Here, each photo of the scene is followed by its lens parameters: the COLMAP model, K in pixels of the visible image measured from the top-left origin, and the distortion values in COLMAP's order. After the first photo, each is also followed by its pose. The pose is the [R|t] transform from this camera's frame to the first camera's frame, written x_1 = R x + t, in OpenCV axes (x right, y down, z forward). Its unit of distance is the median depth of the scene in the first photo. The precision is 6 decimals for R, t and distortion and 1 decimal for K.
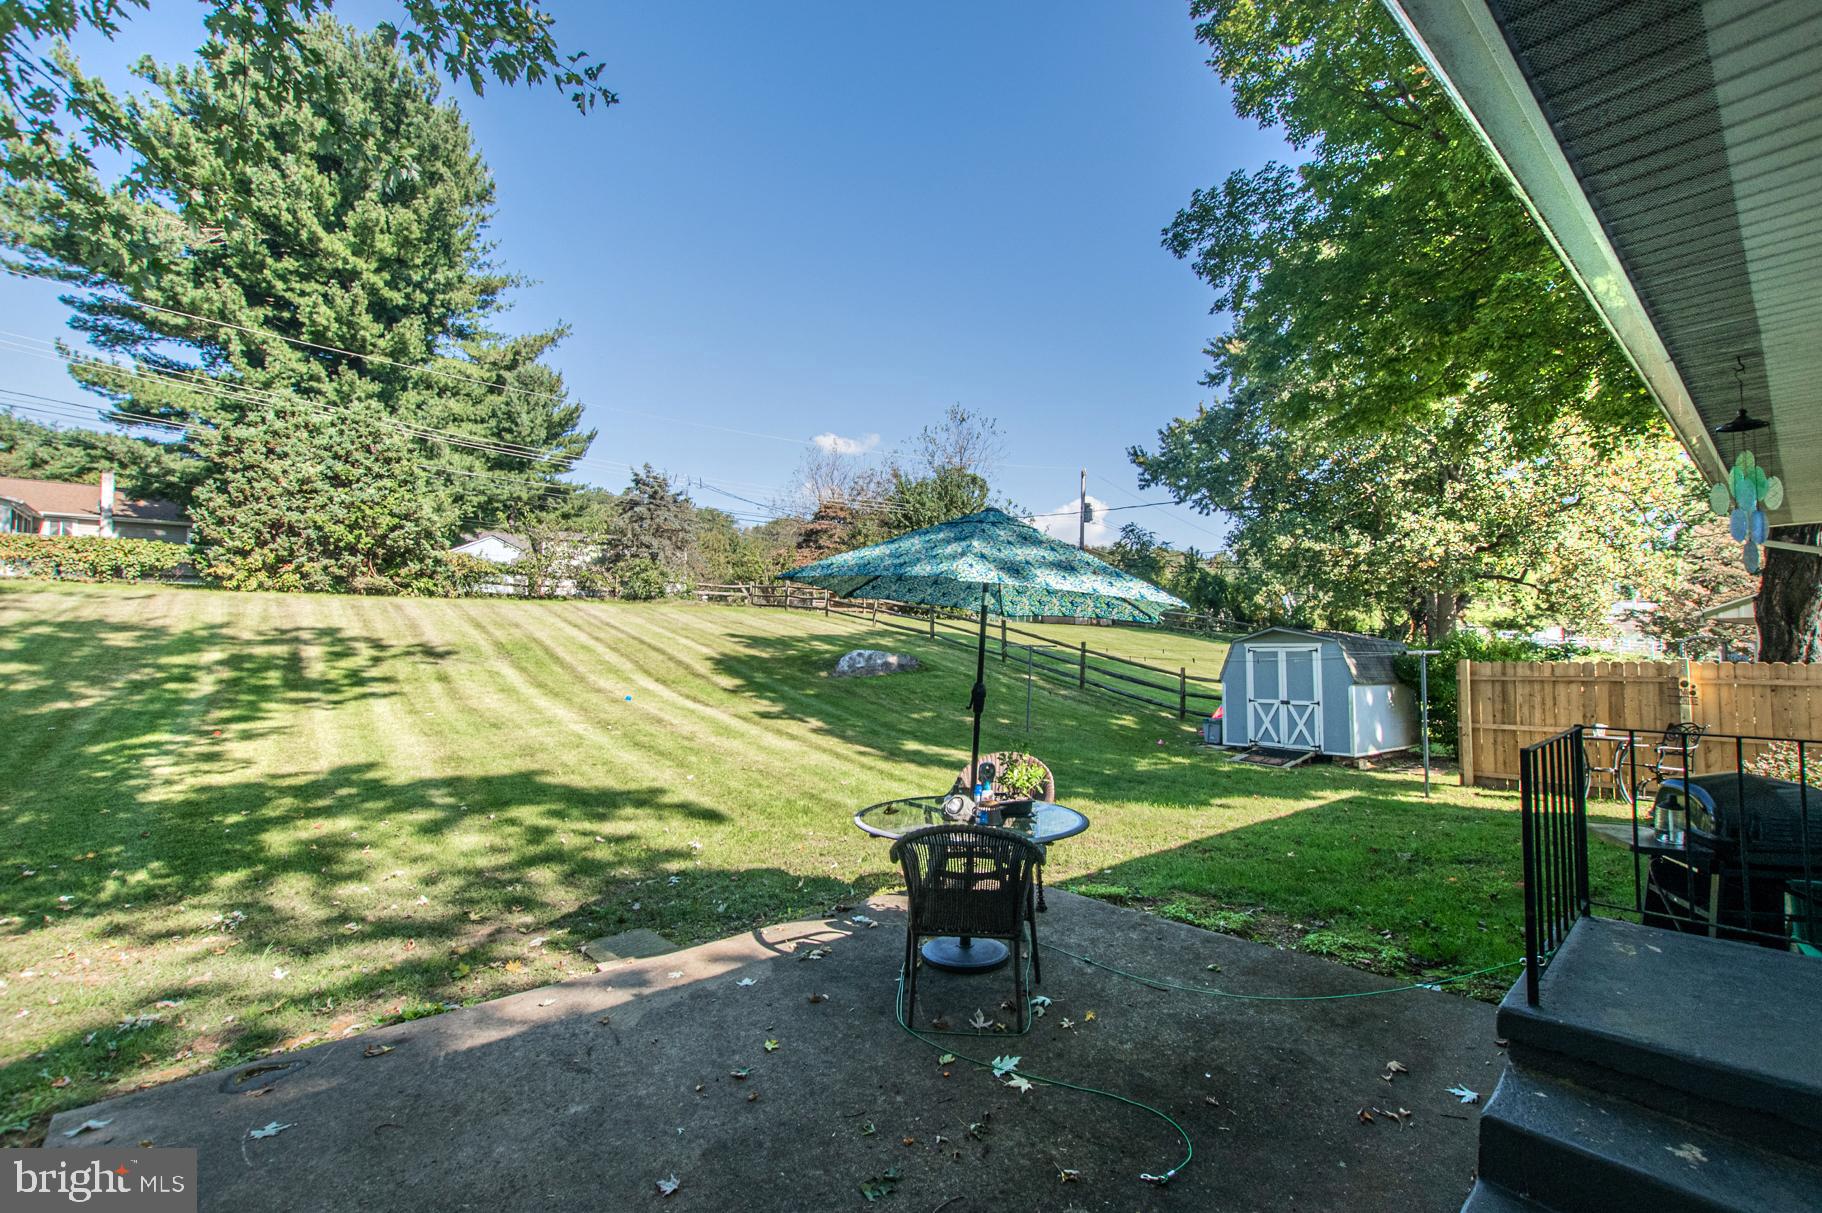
lens RADIAL K [[809.9, 0, 918.6], [0, 809.9, 606.6], [0, 0, 1]] dist [-0.010187, 0.000692]
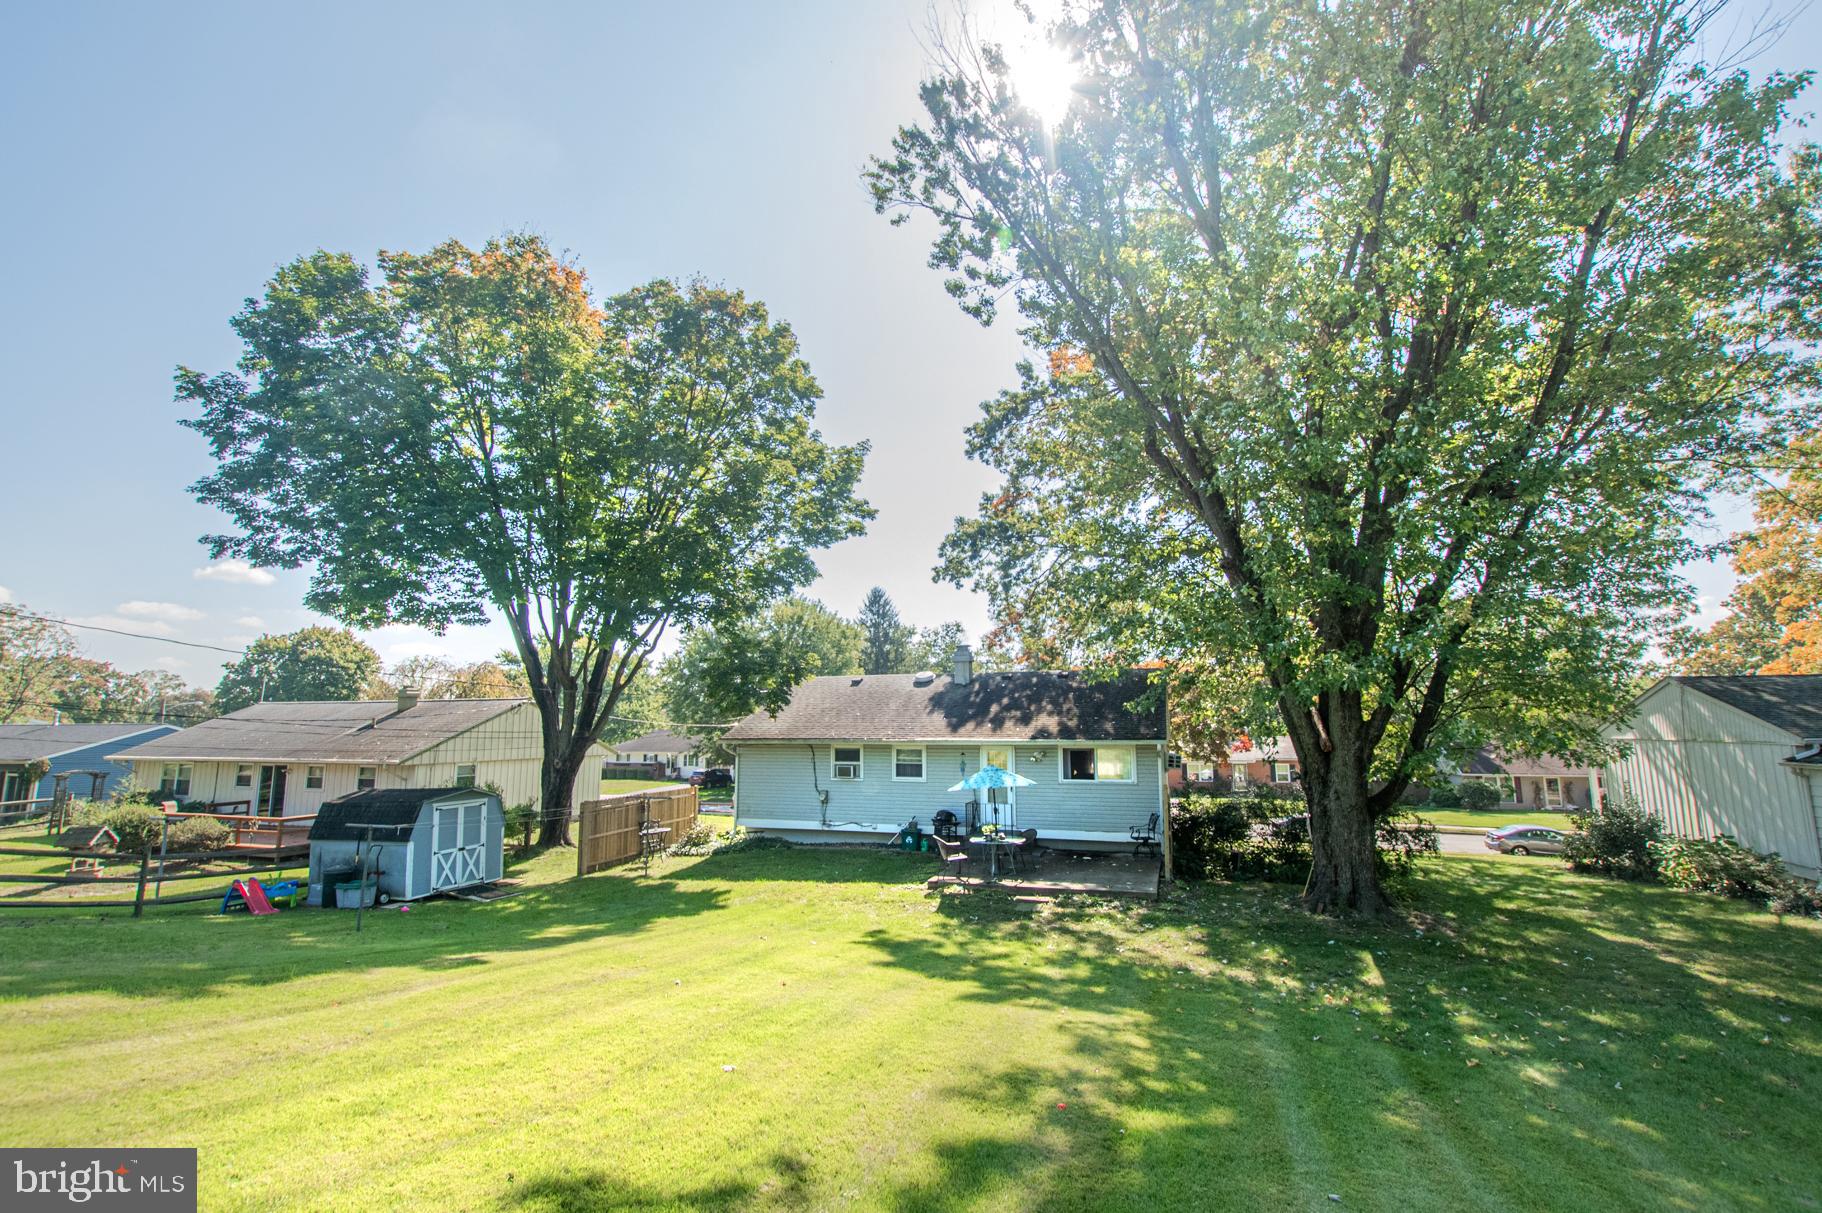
lens RADIAL K [[809.9, 0, 902.0], [0, 809.9, 618.2], [0, 0, 1]] dist [-0.010187, 0.000692]
pose [[-0.516923, 0.118527, 0.847786, -1.460828], [-0.032747, 0.986905, -0.157944, -0.088278], [-0.855405, -0.109407, -0.506273, 1.564028]]
